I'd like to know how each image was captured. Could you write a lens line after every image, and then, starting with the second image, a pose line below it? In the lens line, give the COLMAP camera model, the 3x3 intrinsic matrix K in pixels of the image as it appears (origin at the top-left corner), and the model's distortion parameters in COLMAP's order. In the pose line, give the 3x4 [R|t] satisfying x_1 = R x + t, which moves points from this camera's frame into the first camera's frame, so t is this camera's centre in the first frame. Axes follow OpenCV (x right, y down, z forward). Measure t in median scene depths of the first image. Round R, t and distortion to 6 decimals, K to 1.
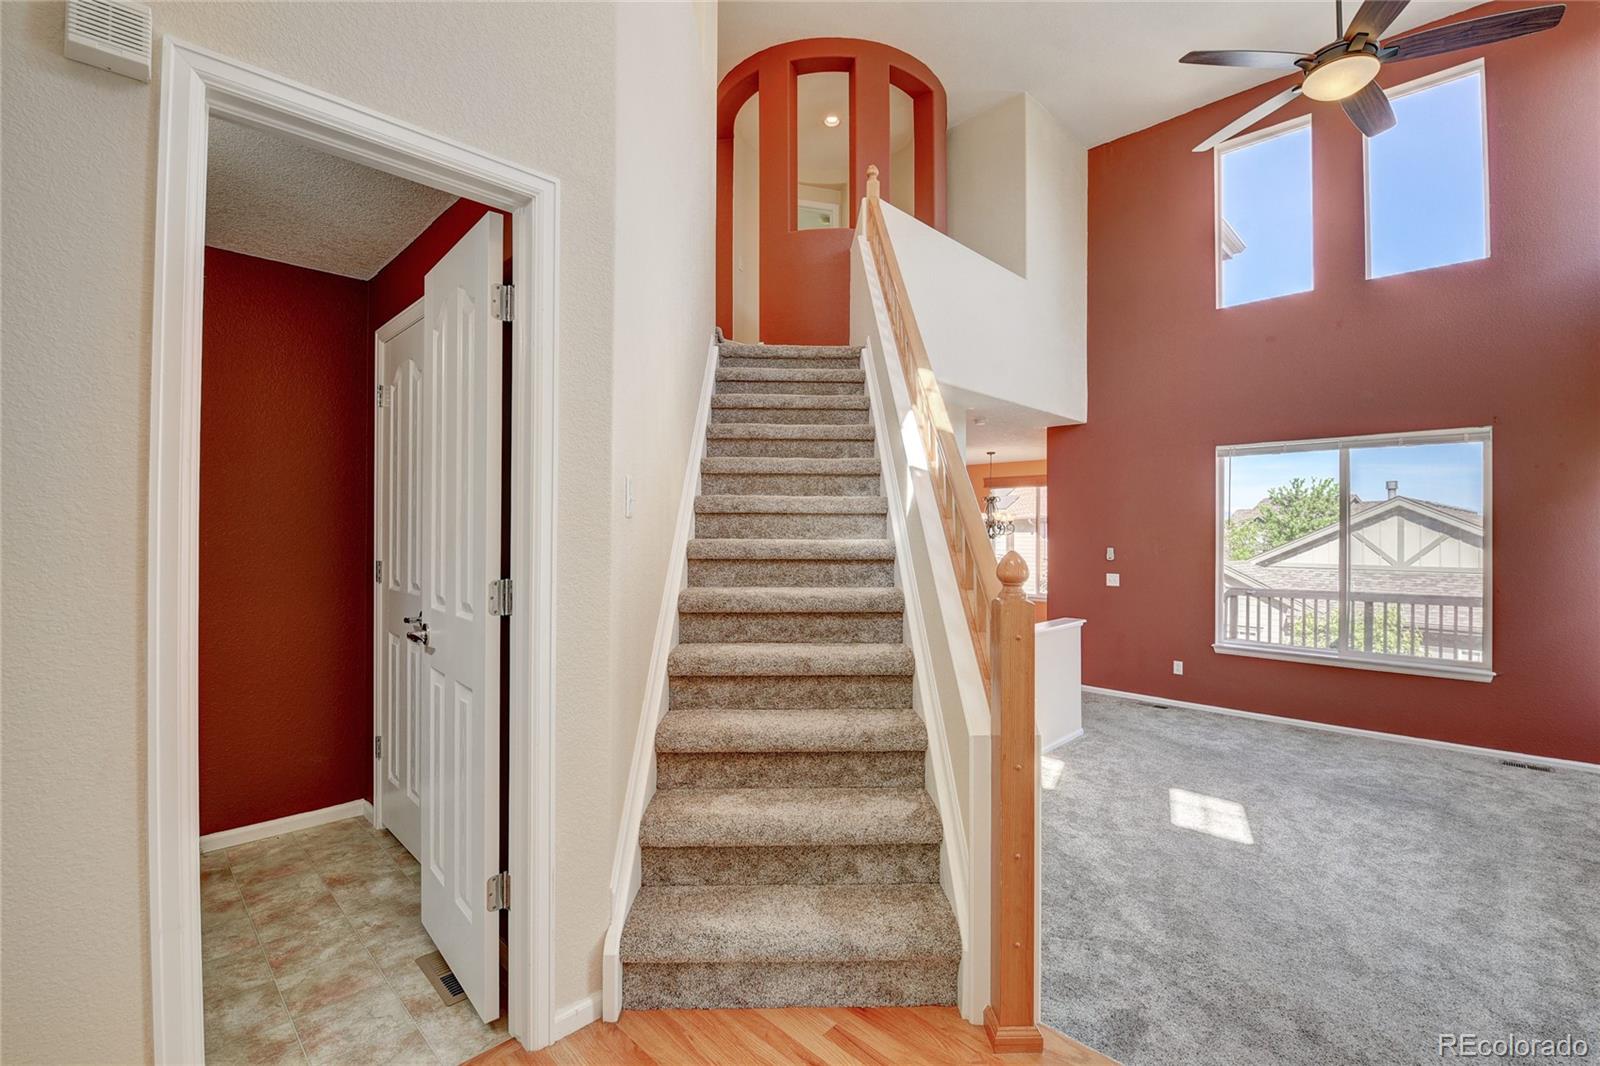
lens RADIAL K [[686.7, 0, 799.5], [0, 686.7, 526.4], [0, 0, 1]] dist [-0.004195, -0.008261]
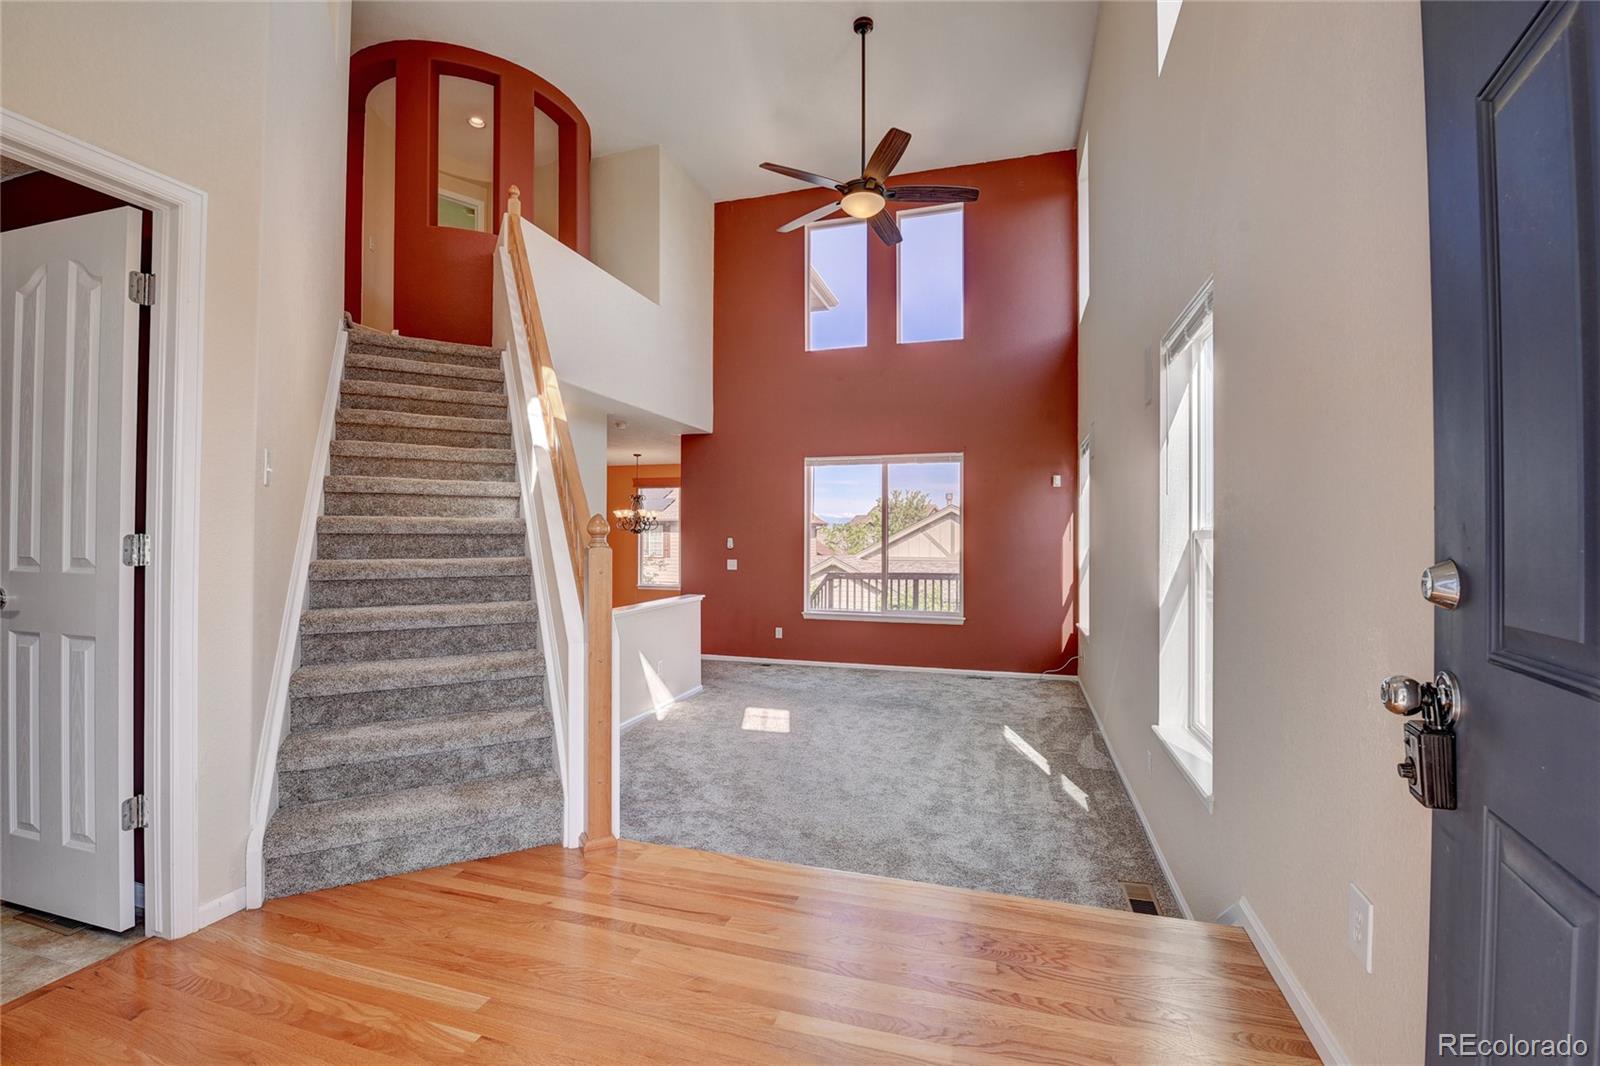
lens RADIAL K [[686.7, 0, 801.5], [0, 686.7, 527.5], [0, 0, 1]] dist [-0.004195, -0.008261]
pose [[0.884868, 0.003443, 0.465829, 0.004678], [-0.001624, 0.999989, -0.004307, 0.026301], [-0.465839, 0.003055, 0.884864, -0.184158]]
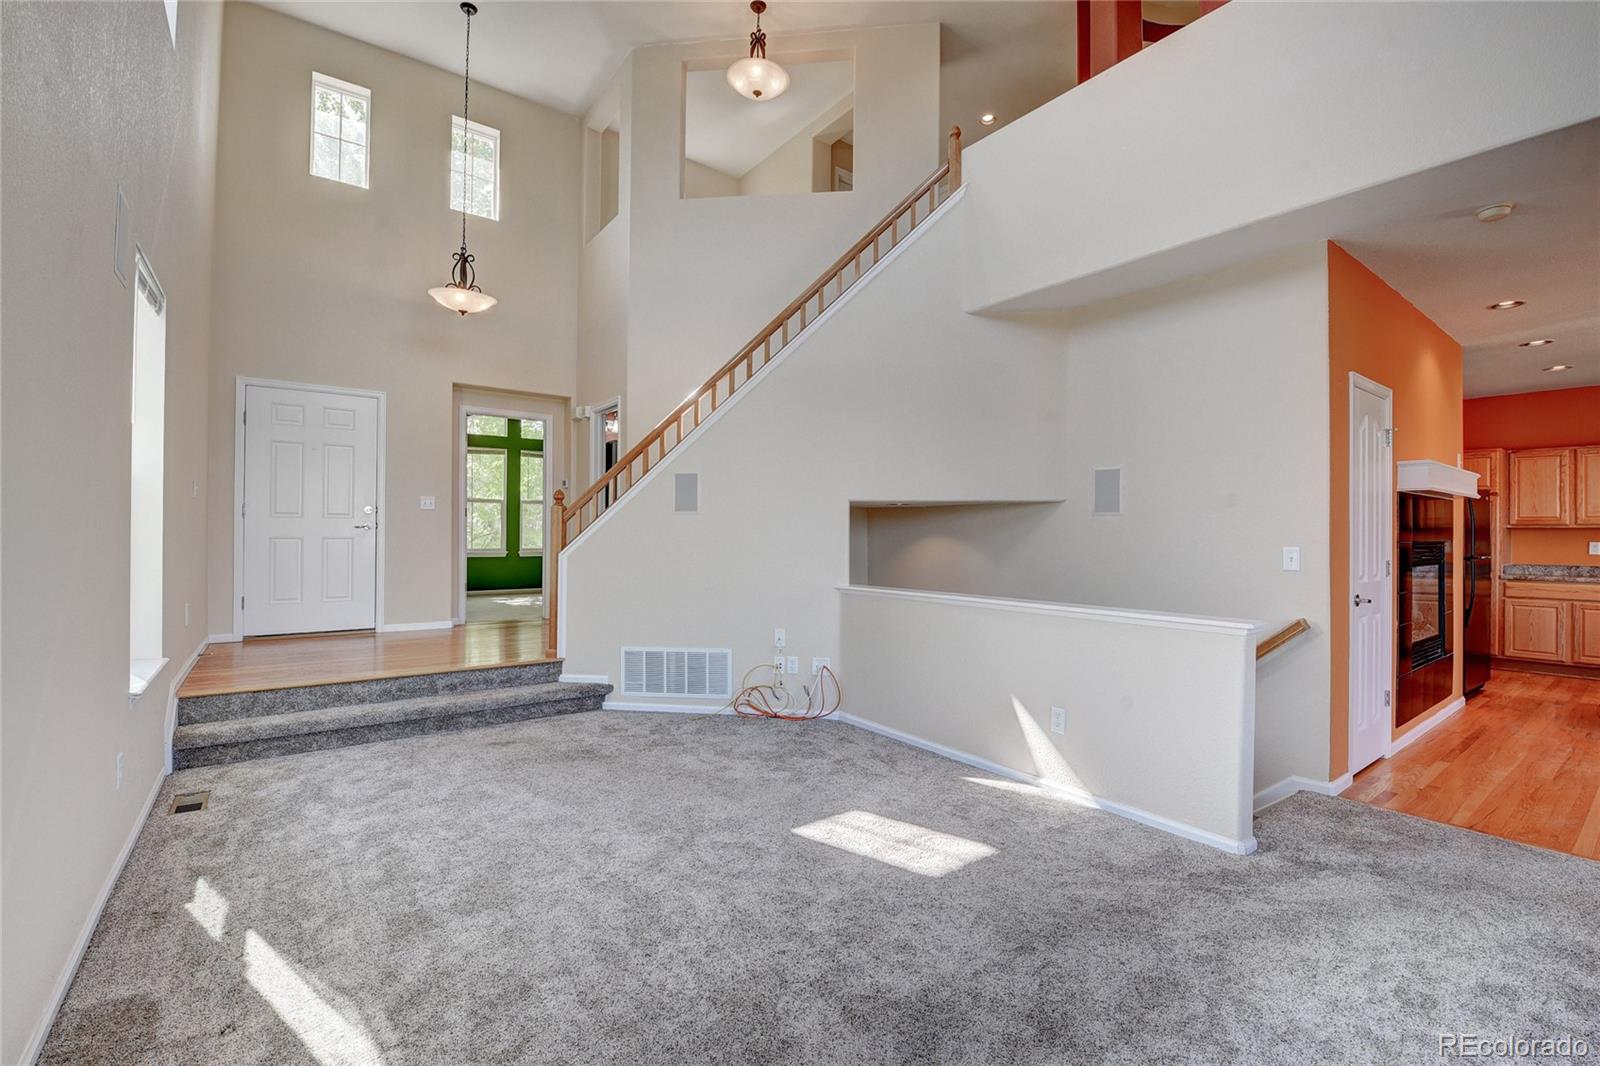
lens RADIAL K [[686.7, 0, 801.0], [0, 686.7, 533.2], [0, 0, 1]] dist [-0.004195, -0.008261]
pose [[-0.142896, -0.003747, -0.989731, 1.251772], [0.000058, 0.999993, -0.003795, 0.088035], [0.989738, -0.000600, -0.142894, 1.031779]]
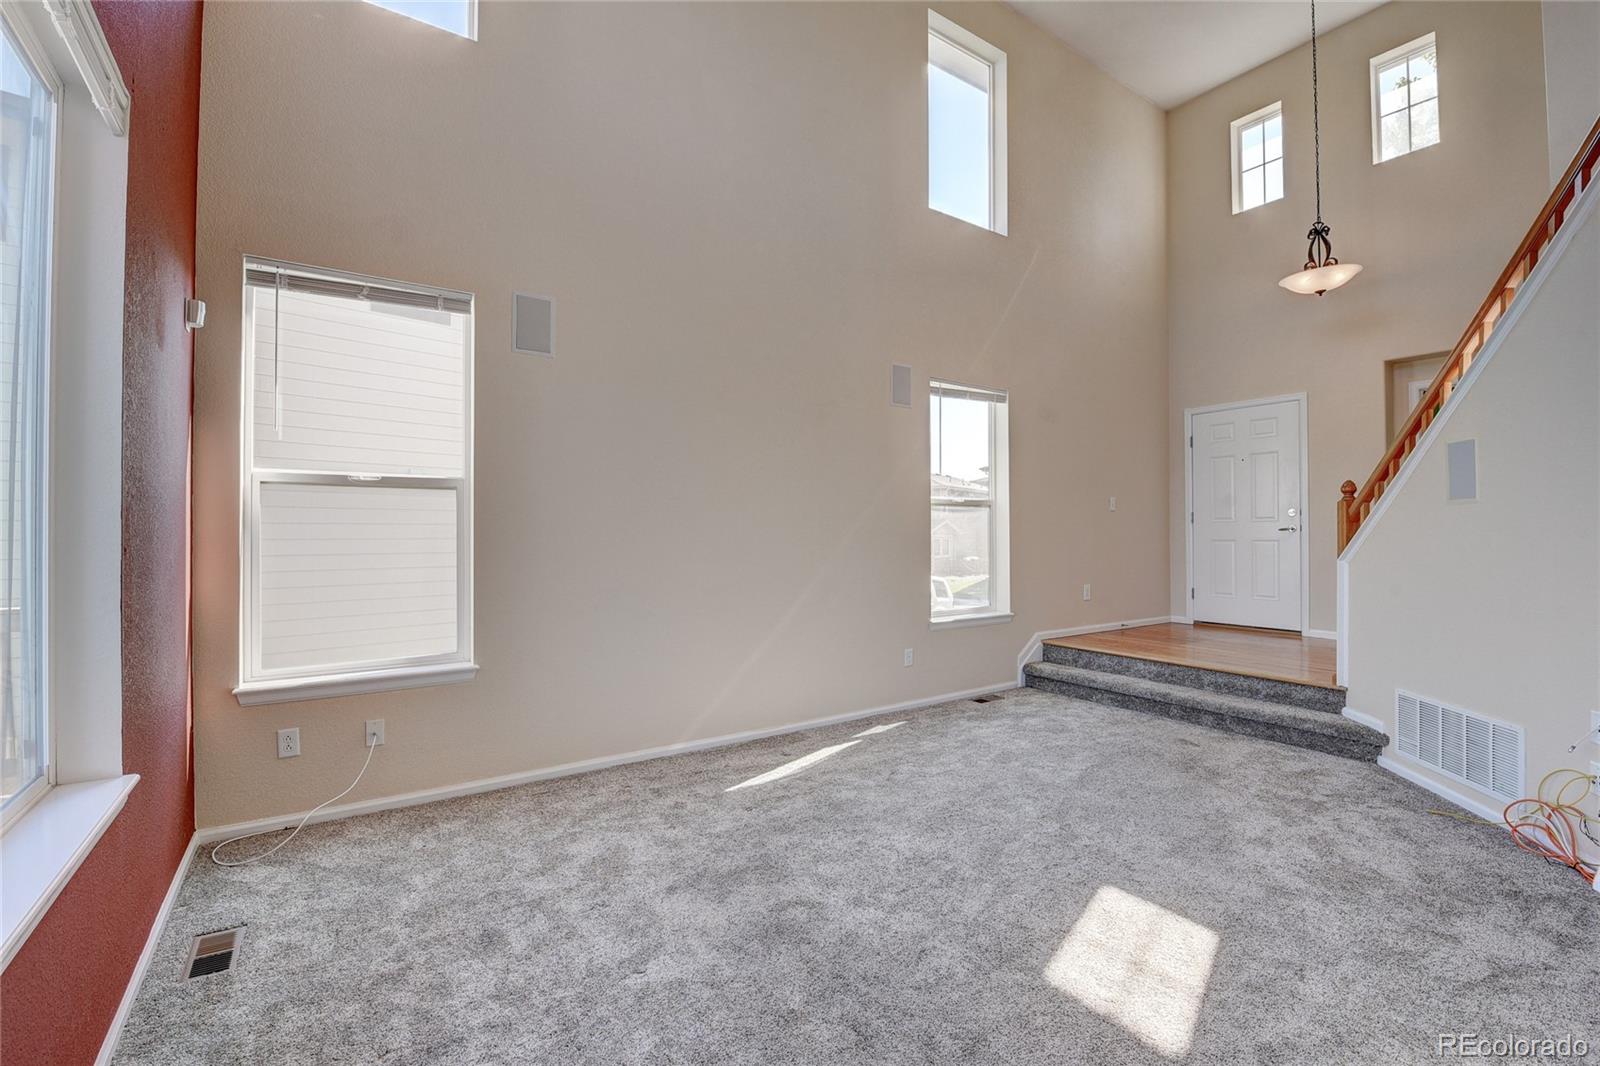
lens RADIAL K [[686.7, 0, 794.1], [0, 686.7, 529.0], [0, 0, 1]] dist [-0.004195, -0.008261]
pose [[-0.982069, 0.002363, 0.188509, 0.686178], [-0.000410, 0.999892, -0.014666, 0.090940], [-0.188524, -0.014480, -0.981962, 1.580195]]
